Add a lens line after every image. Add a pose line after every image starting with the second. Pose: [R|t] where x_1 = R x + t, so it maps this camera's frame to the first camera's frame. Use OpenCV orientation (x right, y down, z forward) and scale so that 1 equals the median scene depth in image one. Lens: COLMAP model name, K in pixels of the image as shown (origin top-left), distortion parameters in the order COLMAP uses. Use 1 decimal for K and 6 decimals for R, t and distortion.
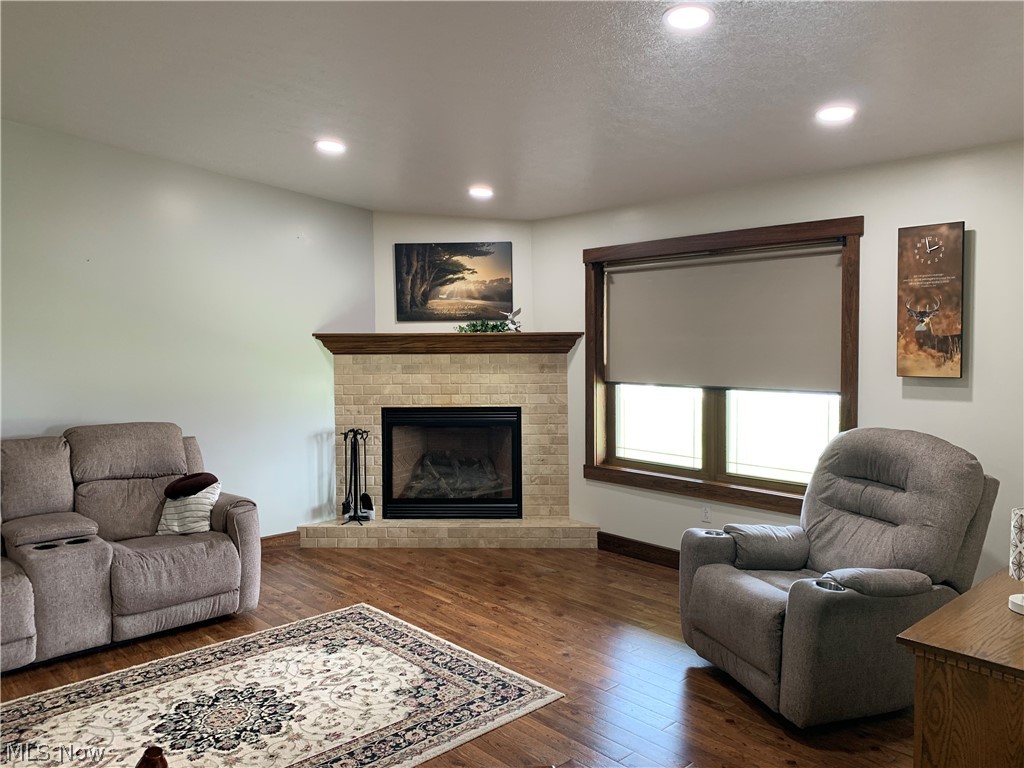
lens RADIAL K [[778.8, 0, 514.6], [0, 778.8, 377.0], [0, 0, 1]] dist [0.050920, -0.070670]
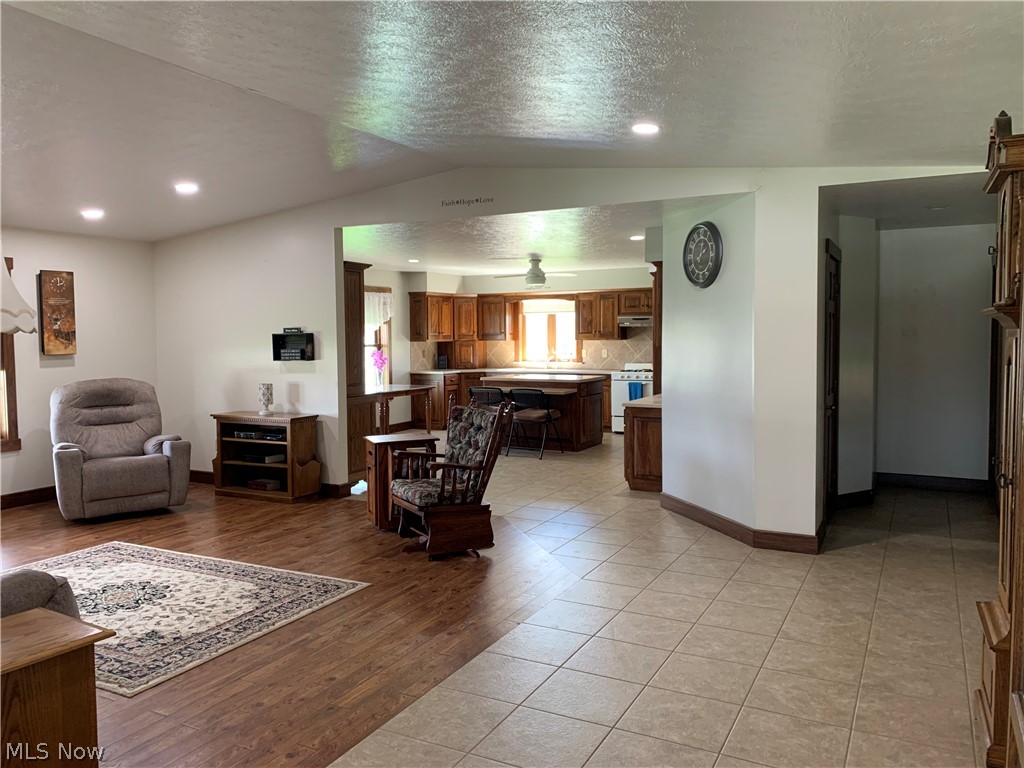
lens RADIAL K [[778.8, 0, 510.5], [0, 778.8, 381.3], [0, 0, 1]] dist [0.050920, -0.070670]
pose [[-0.336239, -0.048949, 0.940504, -1.382686], [0.060361, 0.995475, 0.073390, -0.007835], [-0.939840, 0.081447, -0.331763, 0.565178]]
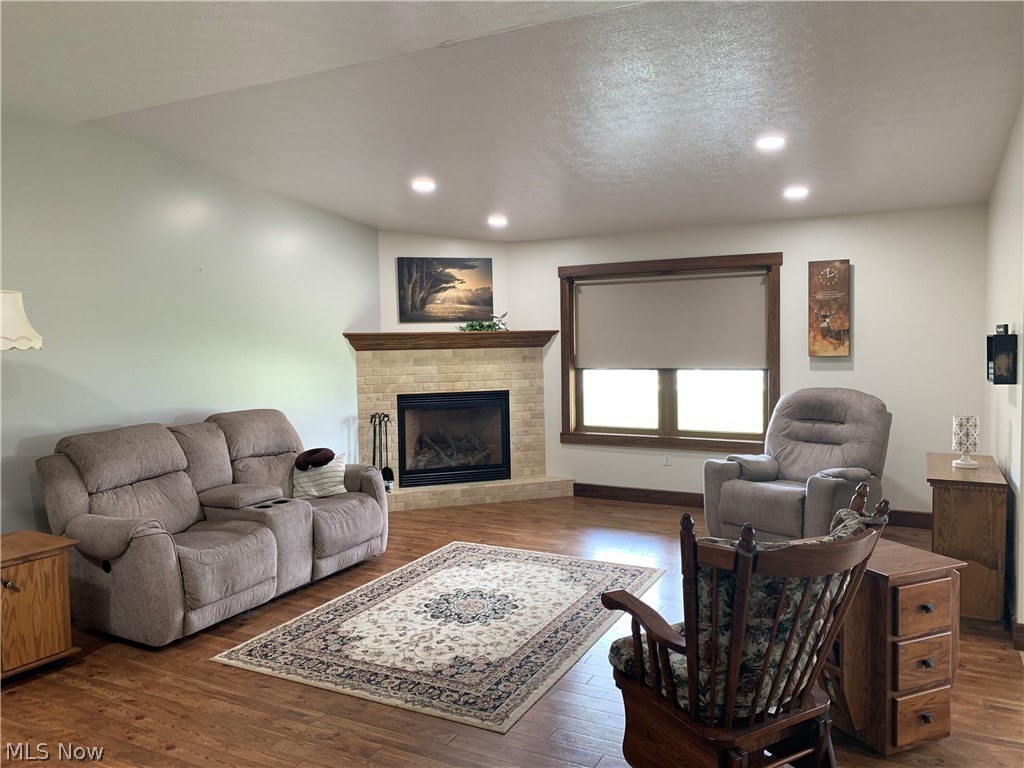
lens RADIAL K [[778.8, 0, 511.0], [0, 778.8, 375.0], [0, 0, 1]] dist [0.050920, -0.070670]
pose [[0.940922, -0.026813, 0.337561, -0.550846], [0.027670, 0.999615, 0.002276, 0.014954], [-0.337492, 0.007199, 0.941301, -0.246364]]
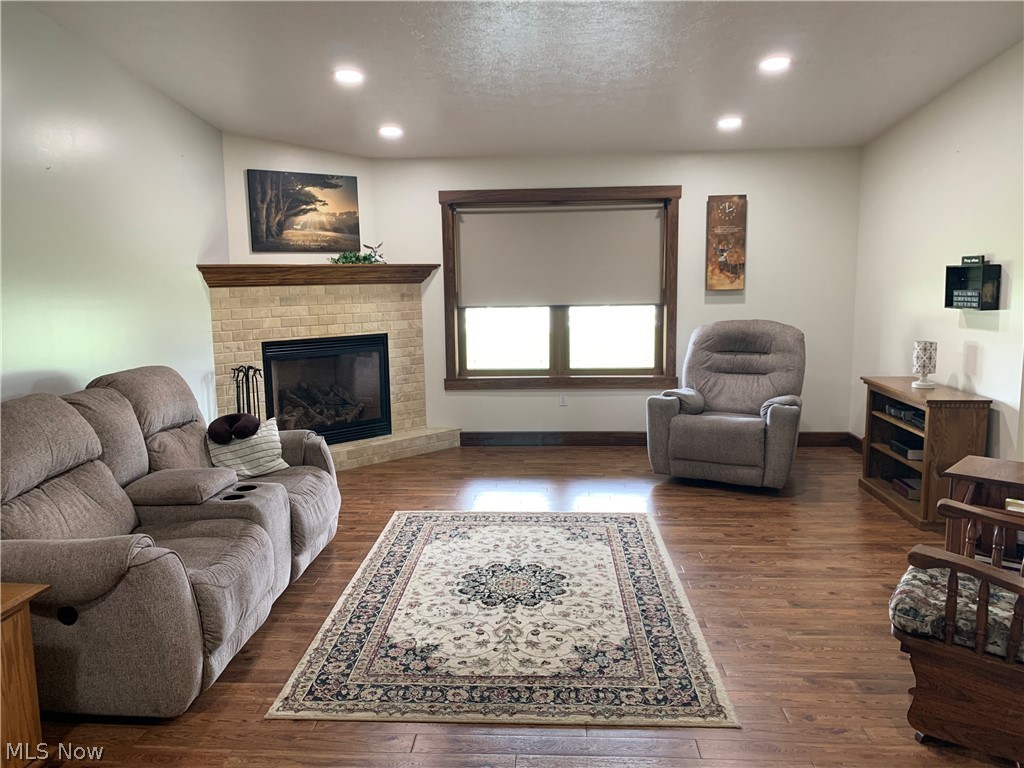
lens RADIAL K [[778.8, 0, 514.8], [0, 778.8, 380.7], [0, 0, 1]] dist [0.050920, -0.070670]
pose [[0.716713, -0.100653, 0.690067, -0.835905], [0.045020, 0.994143, 0.098247, 0.007777], [-0.695914, -0.039348, 0.717046, 0.116241]]
